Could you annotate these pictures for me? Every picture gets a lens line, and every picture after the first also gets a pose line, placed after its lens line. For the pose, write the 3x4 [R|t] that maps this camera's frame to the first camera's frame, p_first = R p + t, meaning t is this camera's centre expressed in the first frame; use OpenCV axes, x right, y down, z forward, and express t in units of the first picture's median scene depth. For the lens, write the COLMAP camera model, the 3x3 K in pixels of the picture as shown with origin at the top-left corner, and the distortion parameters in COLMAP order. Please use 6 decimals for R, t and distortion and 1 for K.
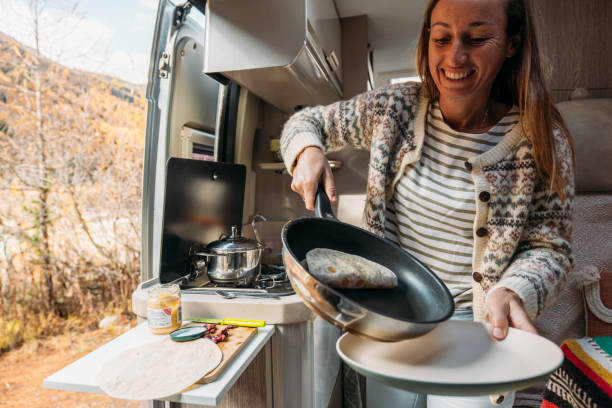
lens RADIAL K [[414.6, 0, 305.3], [0, 414.6, 202.0], [0, 0, 1]] dist [0.004768, 0.003285]
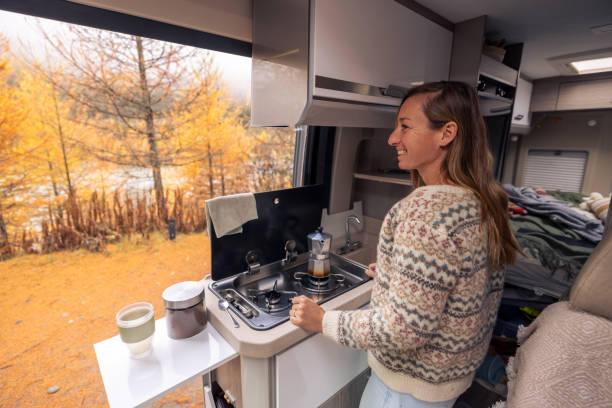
lens RADIAL K [[298.0, 0, 303.3], [0, 298.0, 203.1], [0, 0, 1]] dist [0.000037, -0.000041]
pose [[0.805176, 0.164989, -0.569623, 0.298905], [-0.054330, 0.977003, 0.206189, -0.196257], [0.590542, -0.135071, 0.795623, 0.250888]]
